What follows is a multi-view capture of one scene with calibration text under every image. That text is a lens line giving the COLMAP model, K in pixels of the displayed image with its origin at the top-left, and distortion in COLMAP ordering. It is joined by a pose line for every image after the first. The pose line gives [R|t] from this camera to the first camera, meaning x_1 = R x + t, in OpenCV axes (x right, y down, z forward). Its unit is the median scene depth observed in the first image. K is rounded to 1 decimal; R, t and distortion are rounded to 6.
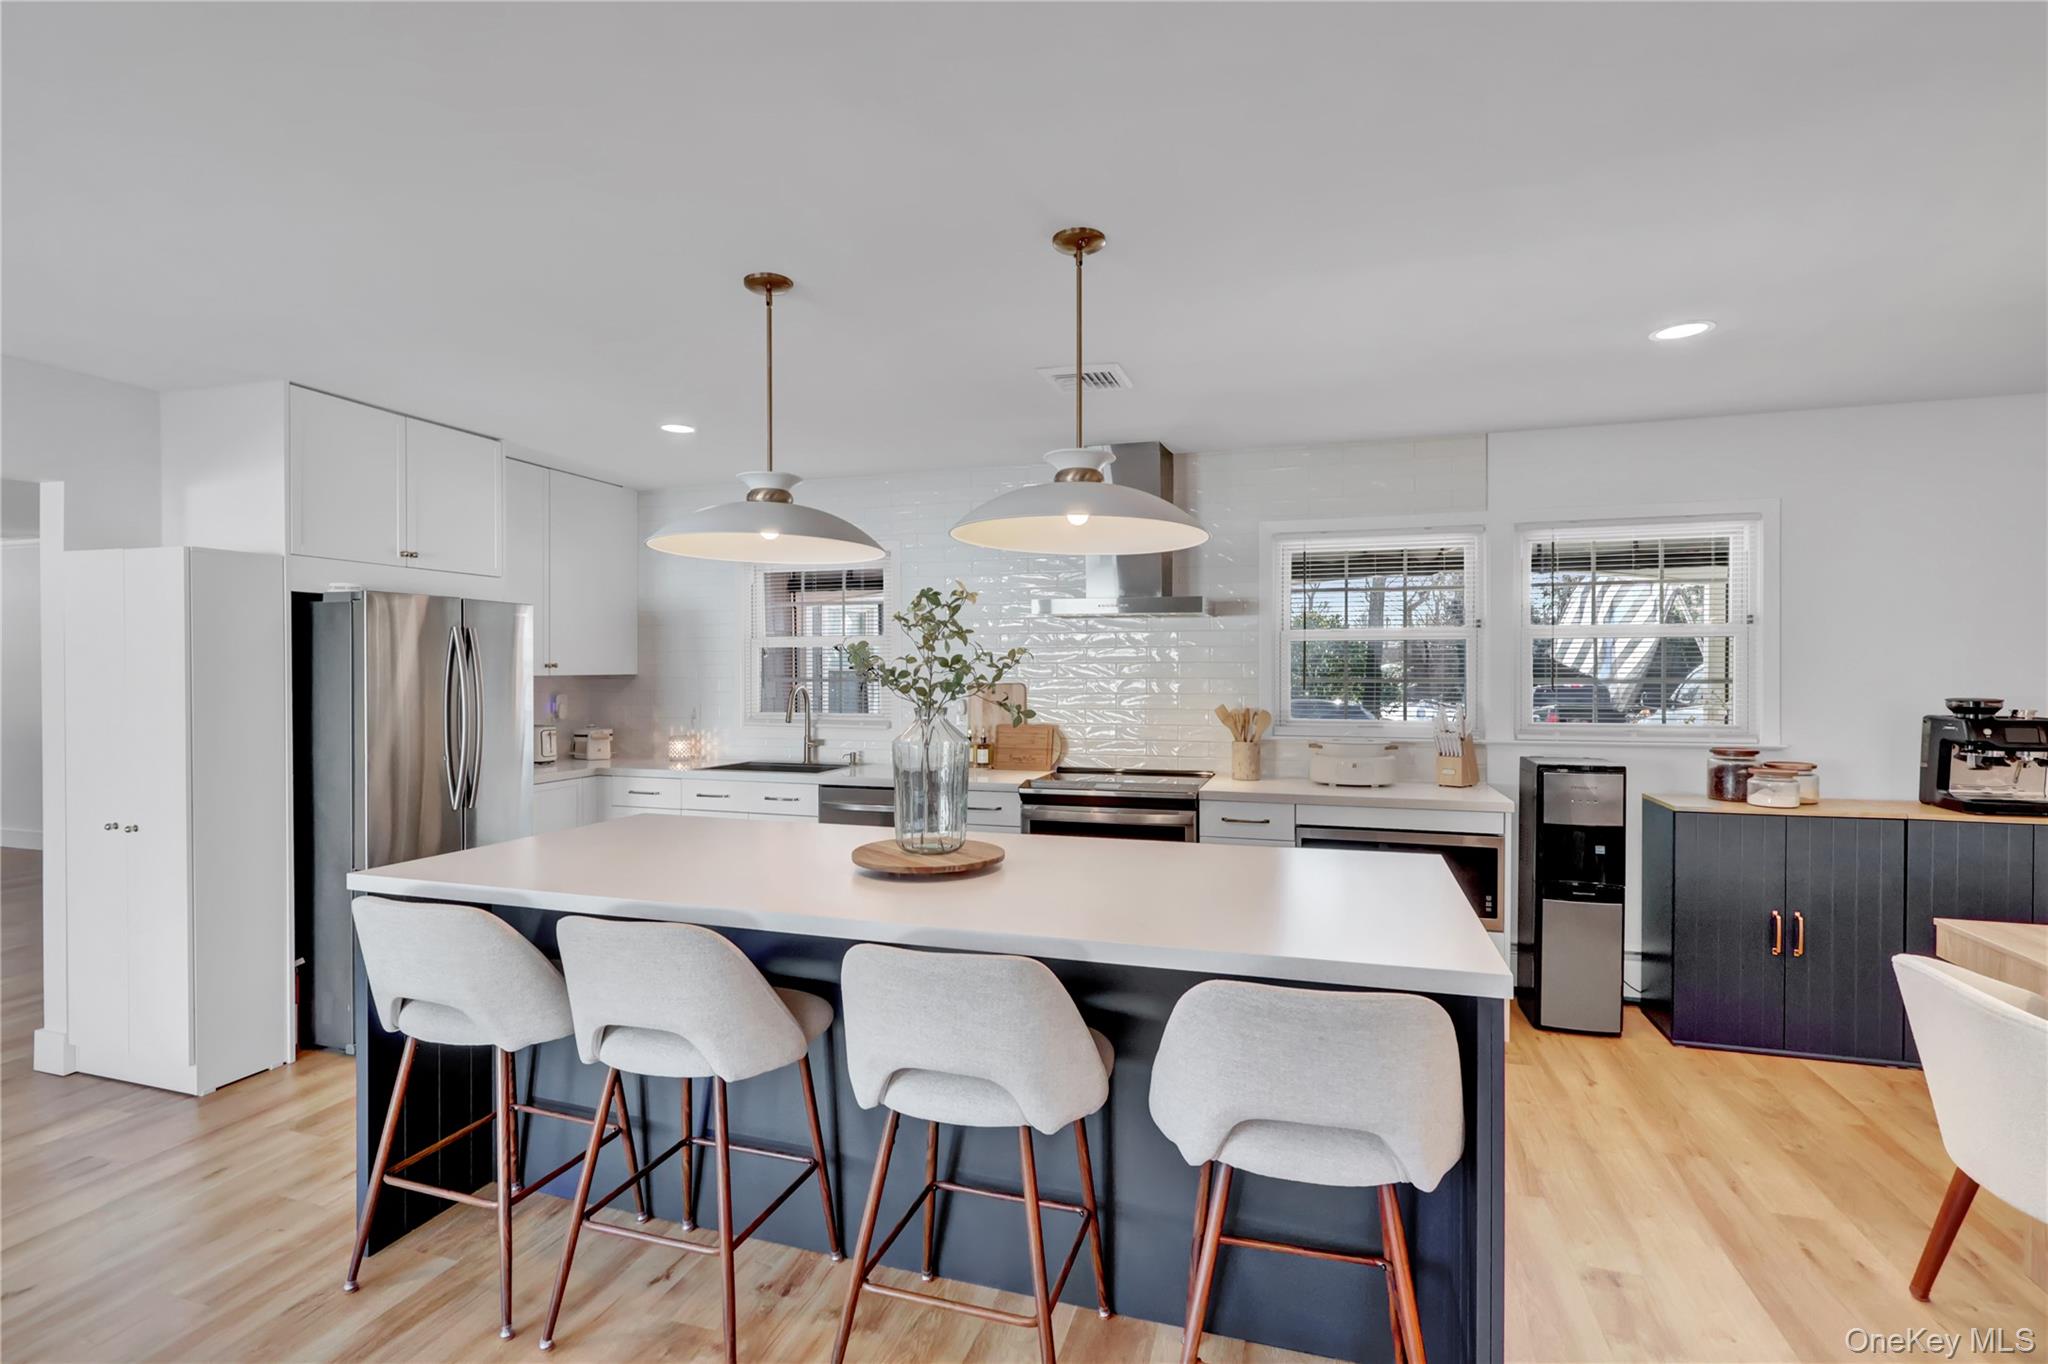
lens RADIAL K [[951.7, 0, 1018.5], [0, 951.7, 671.0], [0, 0, 1]] dist [-0.014540, 0.000031]
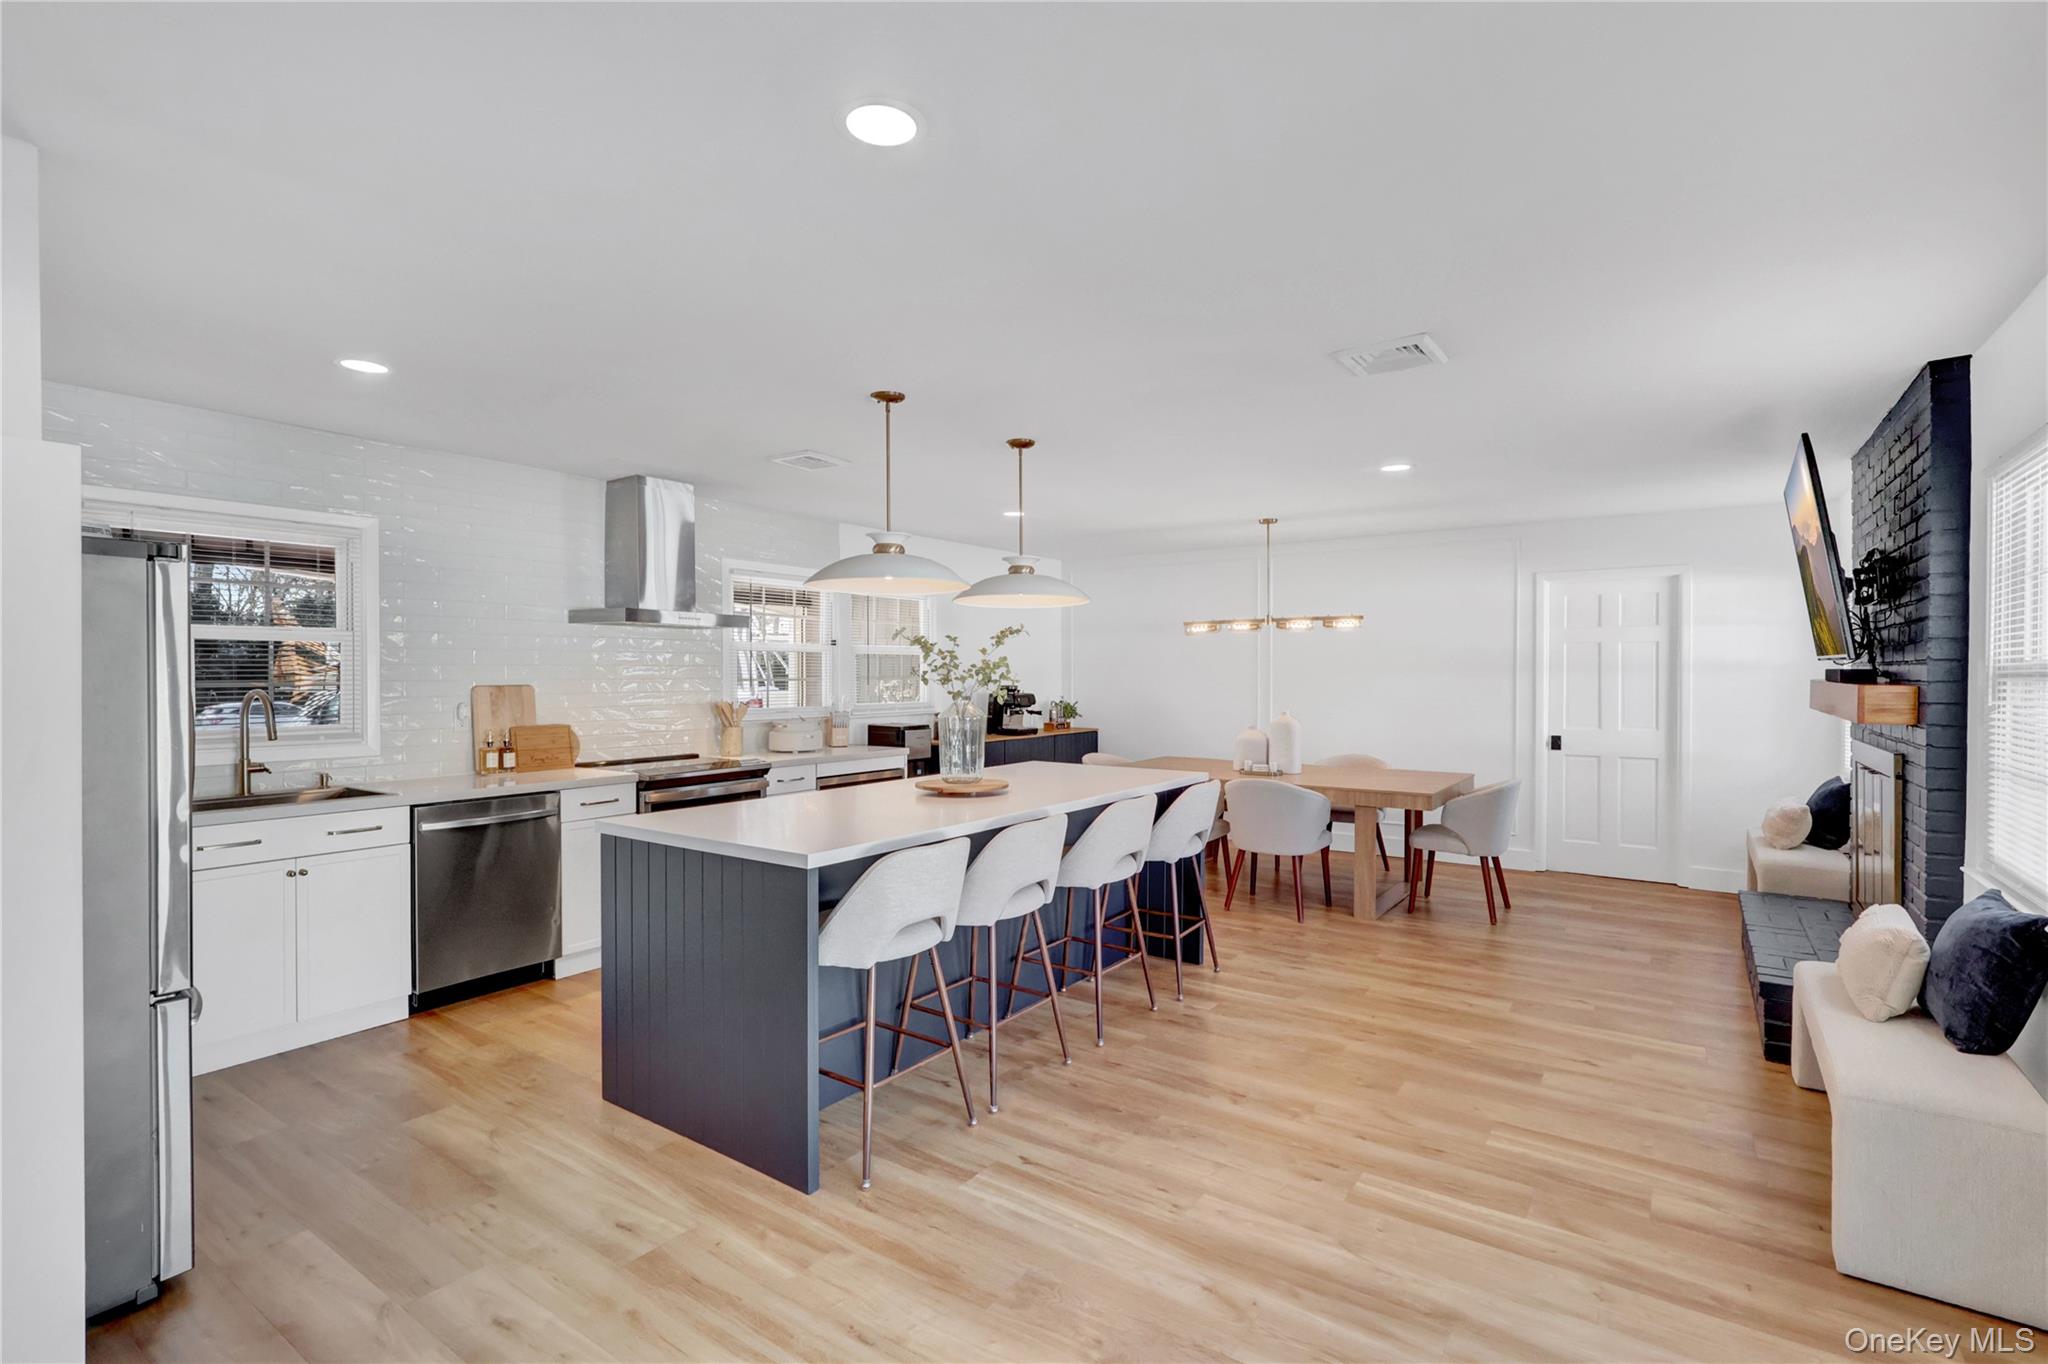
lens RADIAL K [[951.7, 0, 1021.8], [0, 951.7, 678.8], [0, 0, 1]] dist [-0.014540, 0.000031]
pose [[0.304892, -0.006215, 0.952367, -0.898983], [0.001071, 0.999980, 0.006183, 0.000080], [-0.952386, -0.000865, 0.304892, 0.219541]]
